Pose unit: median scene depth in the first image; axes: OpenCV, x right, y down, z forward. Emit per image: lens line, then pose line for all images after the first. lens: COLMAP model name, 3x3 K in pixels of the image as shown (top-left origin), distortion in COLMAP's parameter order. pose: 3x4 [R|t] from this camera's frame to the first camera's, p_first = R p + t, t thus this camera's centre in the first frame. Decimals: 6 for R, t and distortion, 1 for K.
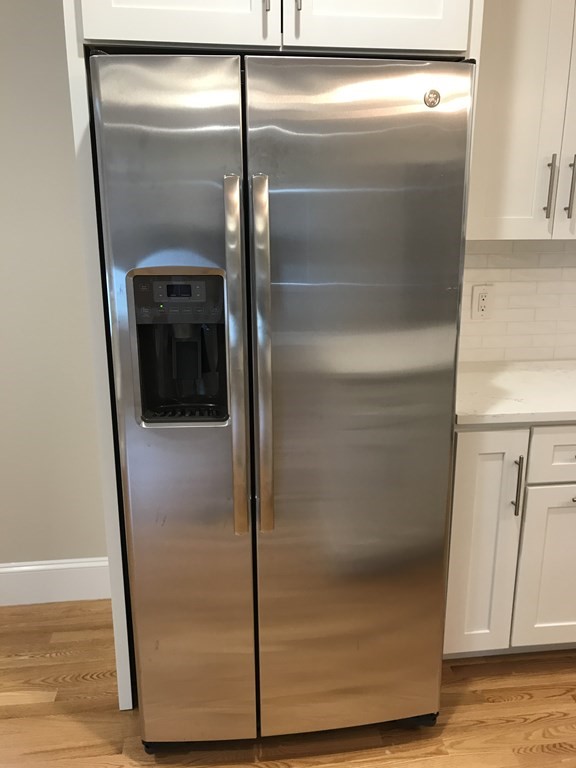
lens RADIAL K [[633.6, 0, 287.3], [0, 633.6, 383.7], [0, 0, 1]] dist [0.045387, -0.054532]
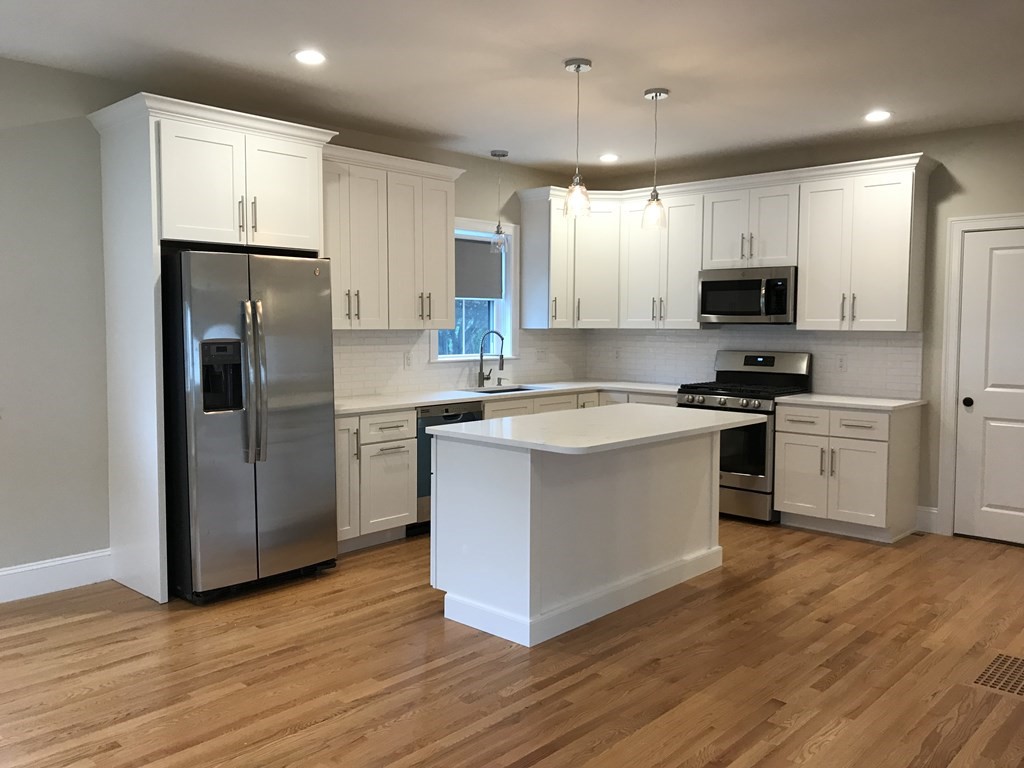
lens RADIAL K [[844.8, 0, 518.1], [0, 844.8, 379.7], [0, 0, 1]] dist [0.045387, -0.054532]
pose [[0.765821, -0.041846, 0.641691, -1.192589], [0.158266, 0.979451, -0.125009, 0.457961], [-0.623273, 0.197292, 0.756707, -1.739125]]
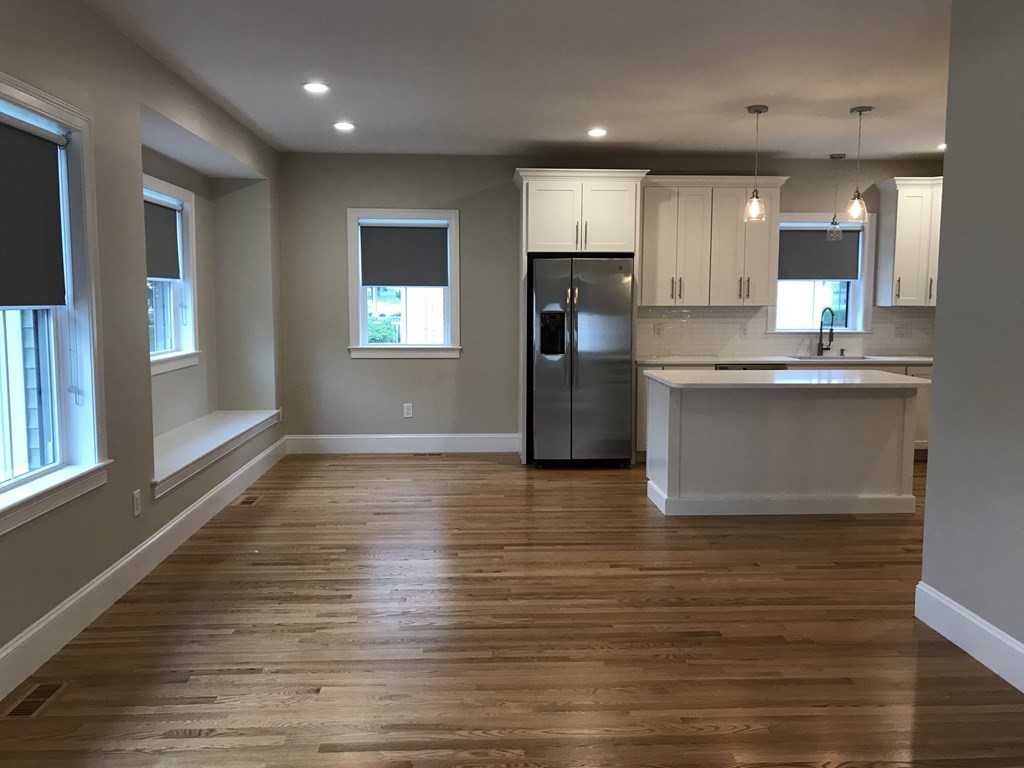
lens RADIAL K [[844.8, 0, 508.0], [0, 844.8, 386.8], [0, 0, 1]] dist [0.045387, -0.054532]
pose [[0.997327, 0.008657, -0.072550, -0.065241], [-0.019501, 0.988475, -0.150121, 0.917207], [0.070414, 0.151135, 0.986002, -3.502993]]
